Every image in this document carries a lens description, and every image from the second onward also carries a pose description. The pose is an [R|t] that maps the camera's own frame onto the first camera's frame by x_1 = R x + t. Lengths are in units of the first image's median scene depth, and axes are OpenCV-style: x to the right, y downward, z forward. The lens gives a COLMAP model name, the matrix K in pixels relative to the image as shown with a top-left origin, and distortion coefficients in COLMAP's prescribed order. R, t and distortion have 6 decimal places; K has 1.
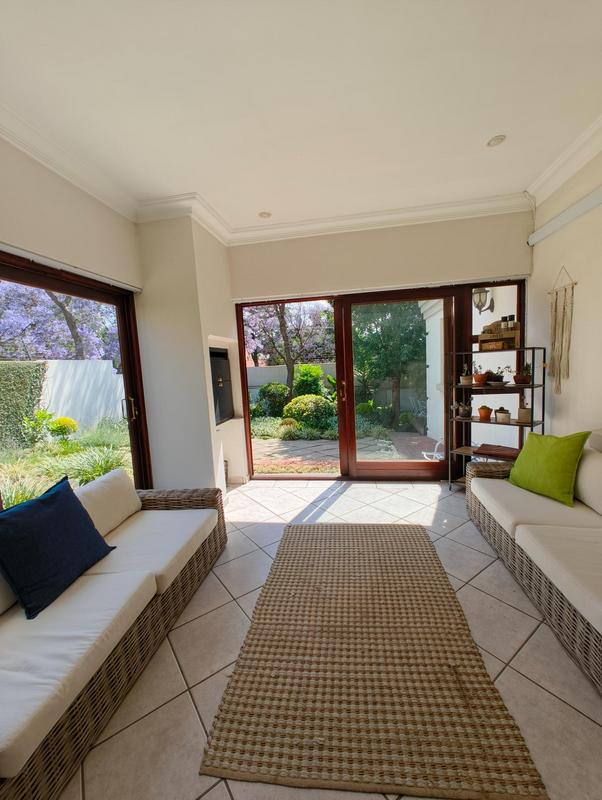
lens RADIAL K [[331.7, 0, 300.0], [0, 331.7, 400.6], [0, 0, 1]] dist [-0.001912, 0.000907]
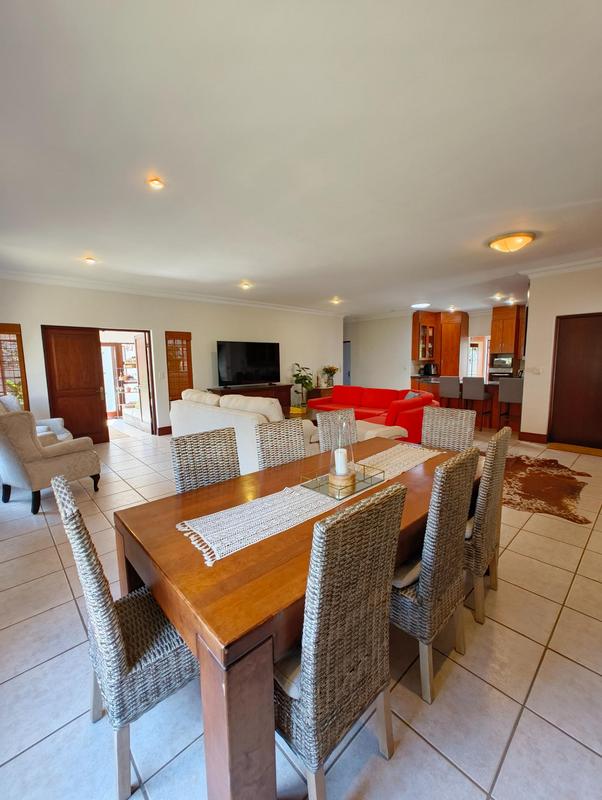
lens RADIAL K [[331.7, 0, 300.0], [0, 331.7, 400.6], [0, 0, 1]] dist [-0.001912, 0.000907]
pose [[0.616941, -0.046669, 0.785625, -0.835123], [0.065396, 0.997828, 0.007921, 0.221418], [-0.784288, 0.046490, 0.618652, -2.051700]]
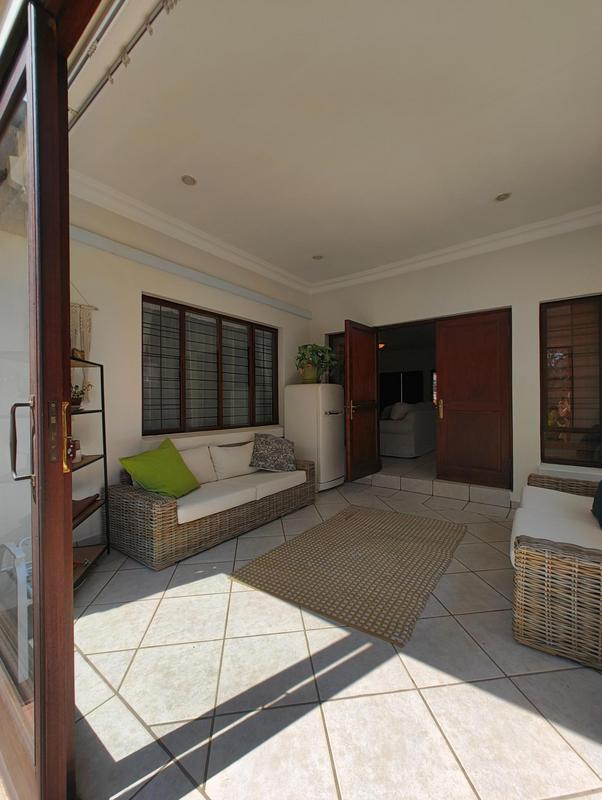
lens RADIAL K [[331.7, 0, 300.0], [0, 331.7, 400.6], [0, 0, 1]] dist [-0.001912, 0.000907]
pose [[-0.883595, 0.060323, 0.464350, -0.158631], [0.105885, 0.991721, 0.072652, -0.070417], [-0.456123, 0.113363, -0.882667, 1.442202]]
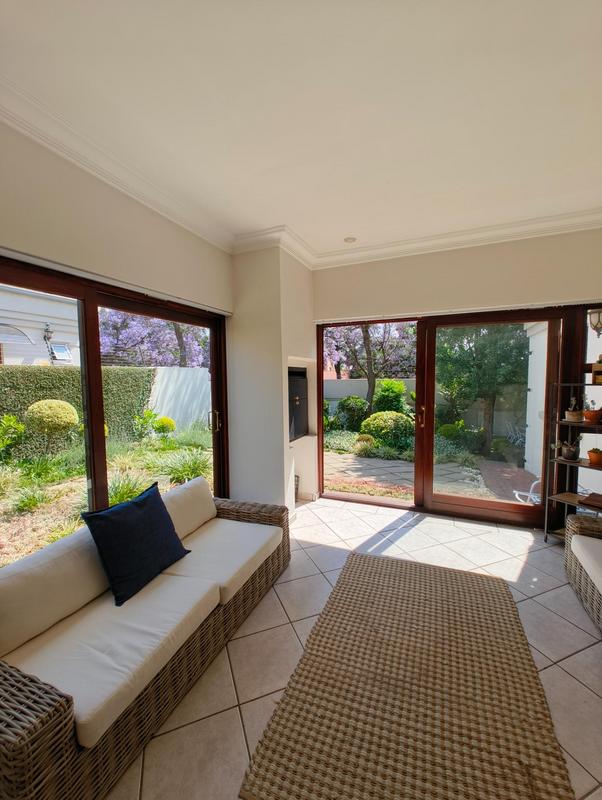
lens RADIAL K [[331.7, 0, 300.0], [0, 331.7, 400.6], [0, 0, 1]] dist [-0.001912, 0.000907]
pose [[0.968663, 0.061210, -0.240717, 0.021963], [-0.068147, 0.997463, -0.020591, -0.039902], [0.238846, 0.036350, 0.970377, -0.003582]]
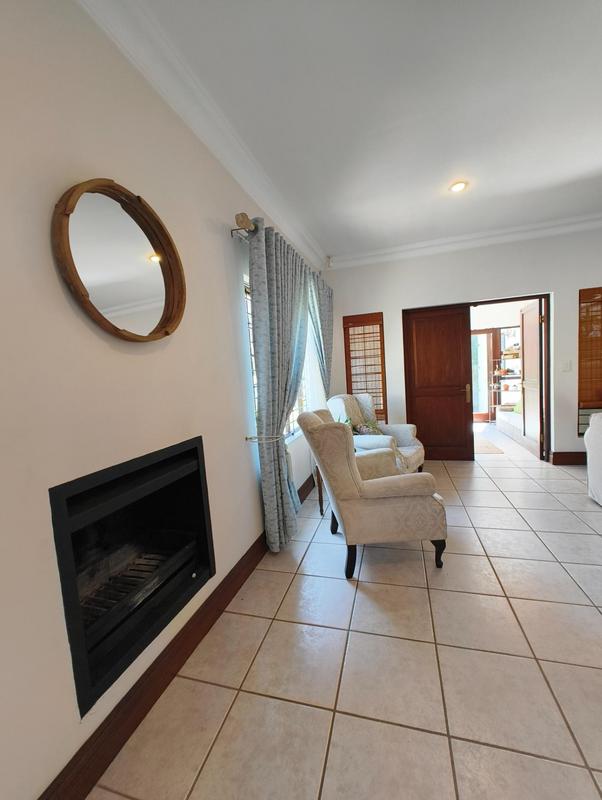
lens RADIAL K [[331.7, 0, 300.0], [0, 331.7, 400.6], [0, 0, 1]] dist [-0.001912, 0.000907]
pose [[0.992195, 0.001282, -0.124688, -0.560926], [-0.002962, 0.999907, -0.013287, 0.171037], [0.124660, 0.013553, 0.992107, -1.437303]]
